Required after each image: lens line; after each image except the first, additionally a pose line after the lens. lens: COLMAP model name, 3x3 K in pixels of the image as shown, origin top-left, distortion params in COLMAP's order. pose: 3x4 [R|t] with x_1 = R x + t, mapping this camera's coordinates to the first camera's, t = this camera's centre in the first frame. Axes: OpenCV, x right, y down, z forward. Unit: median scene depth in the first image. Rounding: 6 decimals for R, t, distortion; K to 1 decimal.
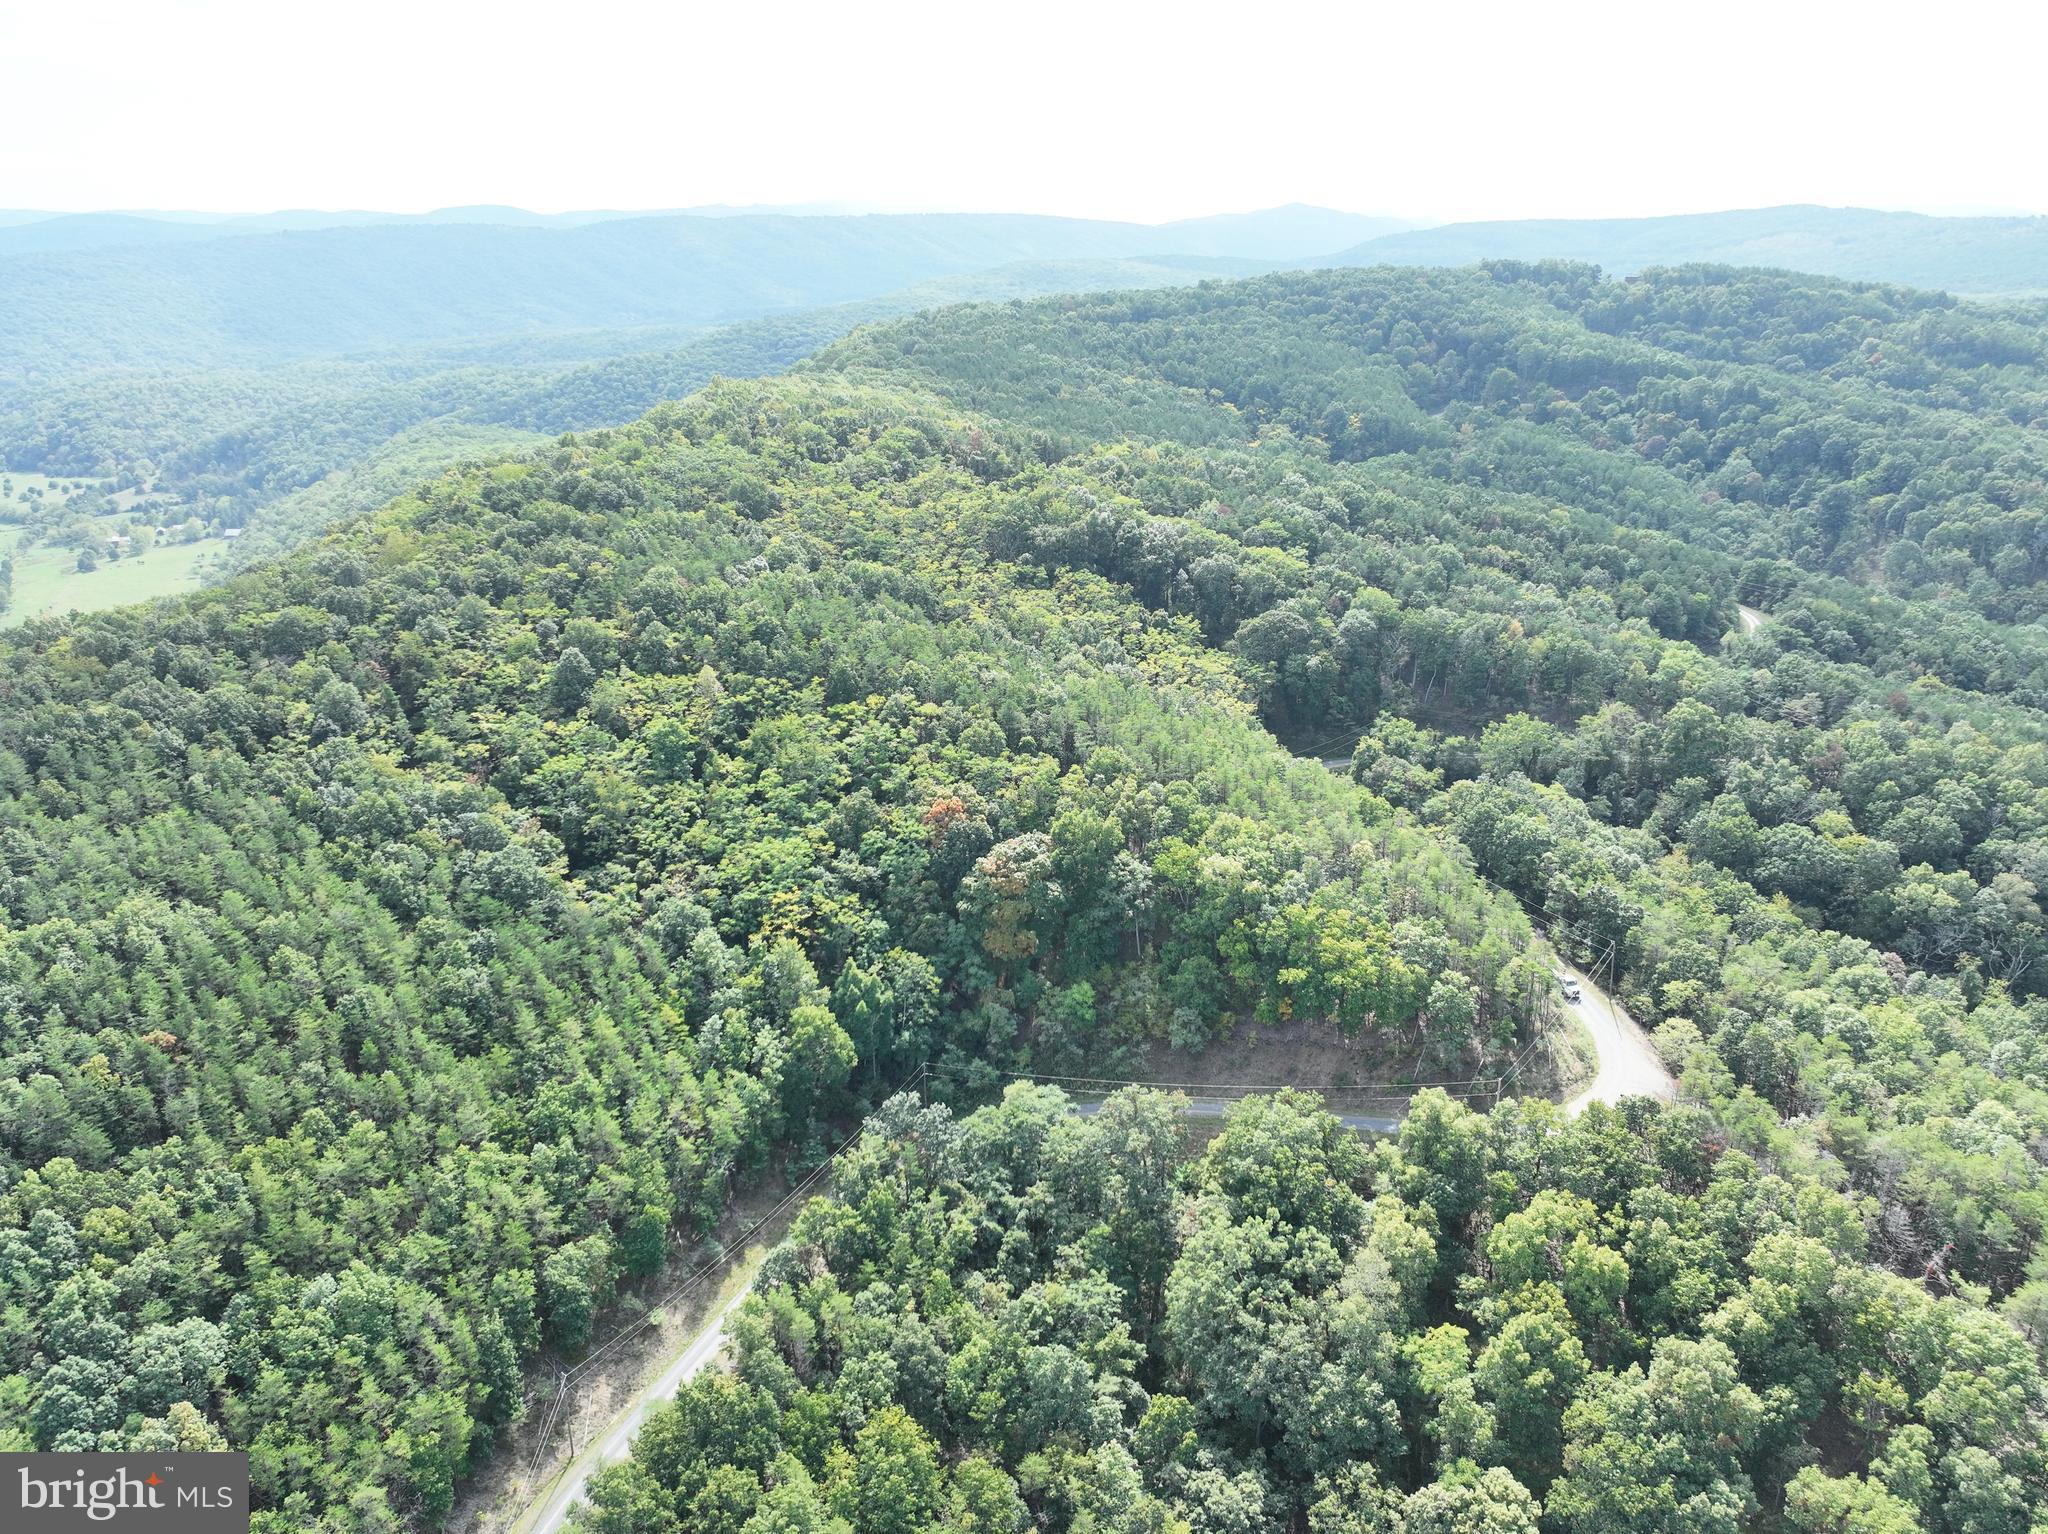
lens RADIAL K [[1459.6, 0, 1024.0], [0, 1459.6, 767.0], [0, 0, 1]] dist [0.001761, 0.016615]
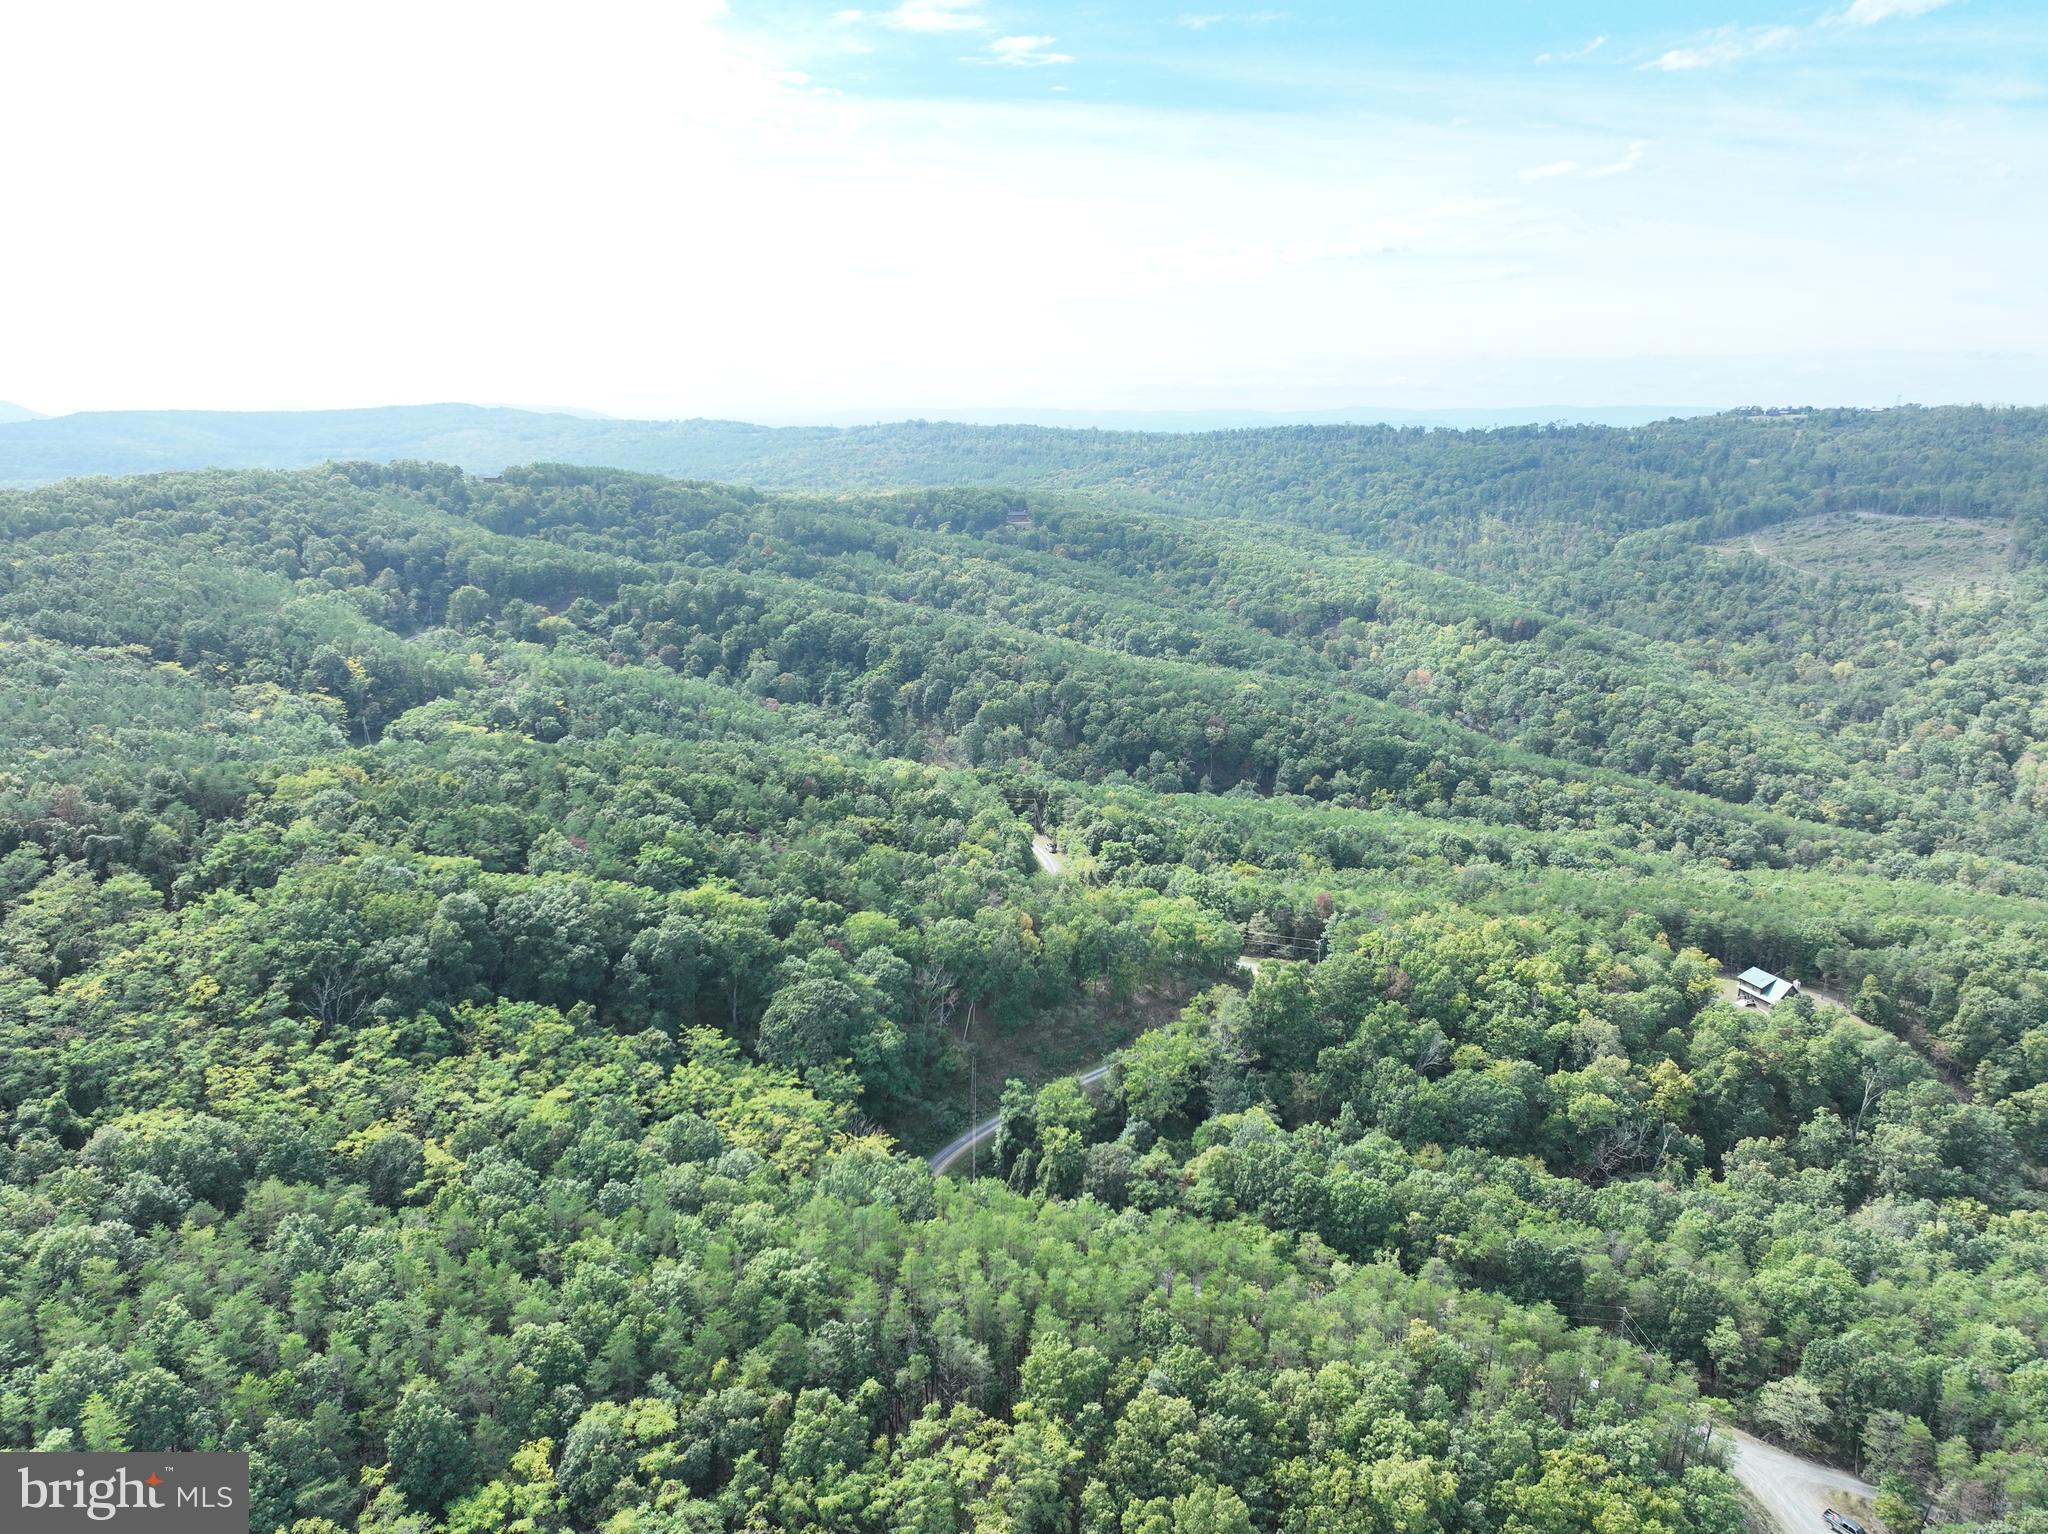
lens RADIAL K [[1459.6, 0, 1024.0], [0, 1459.6, 767.0], [0, 0, 1]] dist [0.001761, 0.016615]
pose [[0.649916, -0.163012, 0.742318, -0.240848], [0.252250, 0.967626, -0.008361, -0.167277], [-0.716923, 0.192684, 0.669995, 0.439923]]
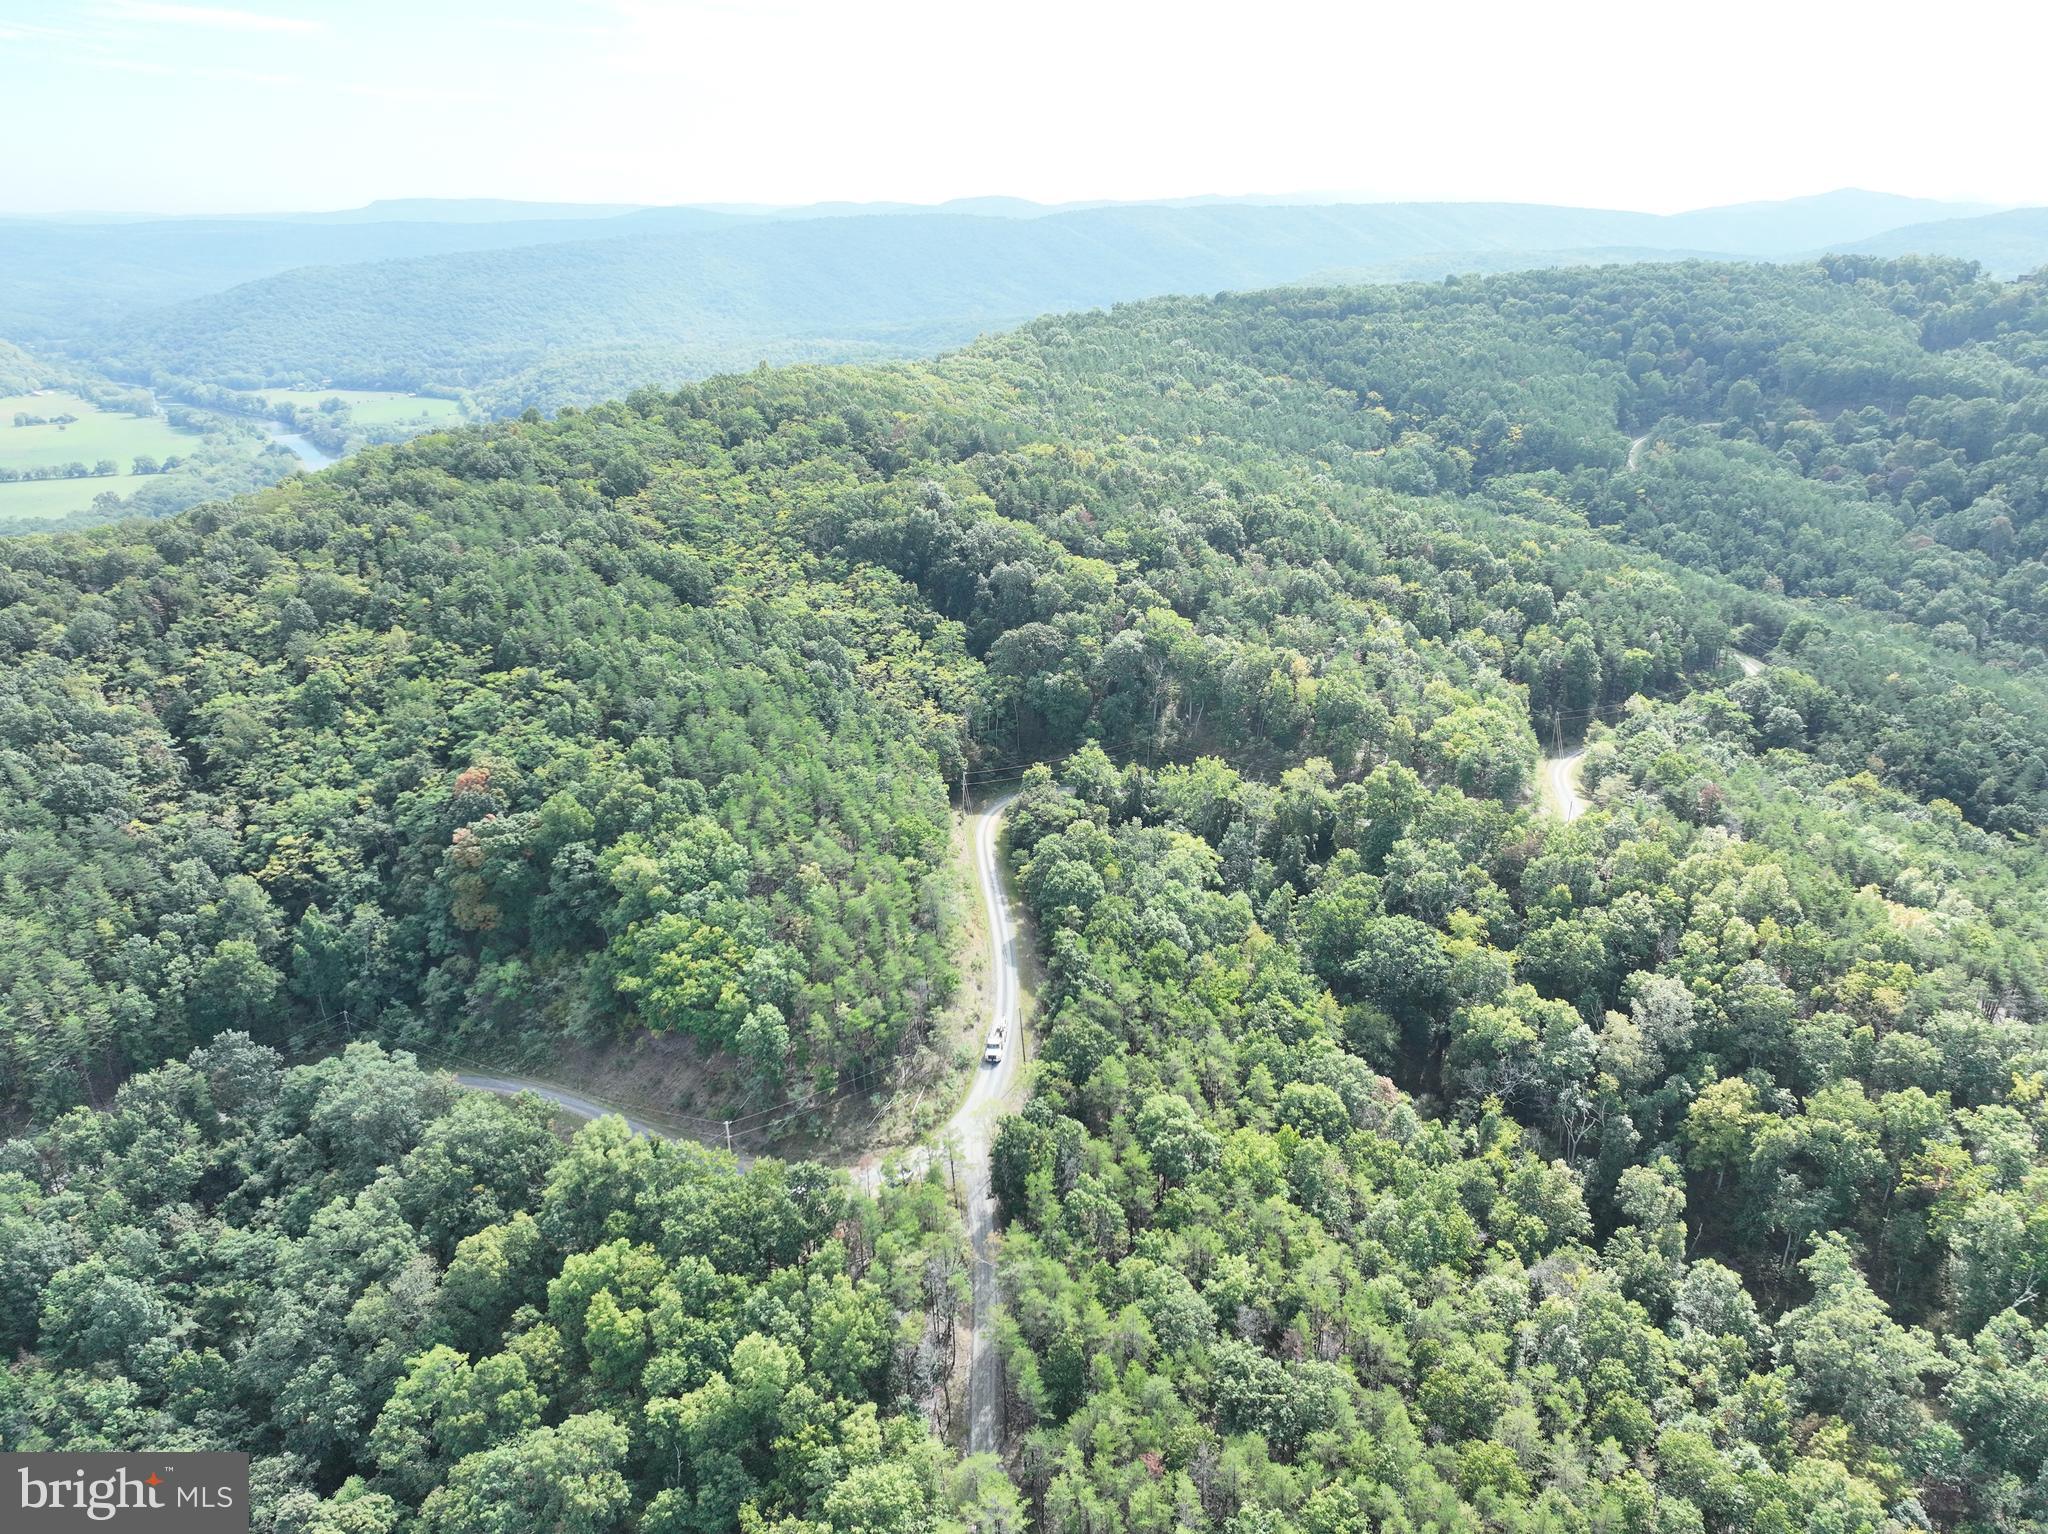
lens RADIAL K [[1459.6, 0, 1024.0], [0, 1459.6, 767.0], [0, 0, 1]] dist [0.001761, 0.016615]
pose [[0.945559, 0.115274, -0.304352, 0.448657], [-0.113309, 0.993266, 0.024175, -0.035126], [0.305089, 0.011627, 0.952253, 0.088936]]
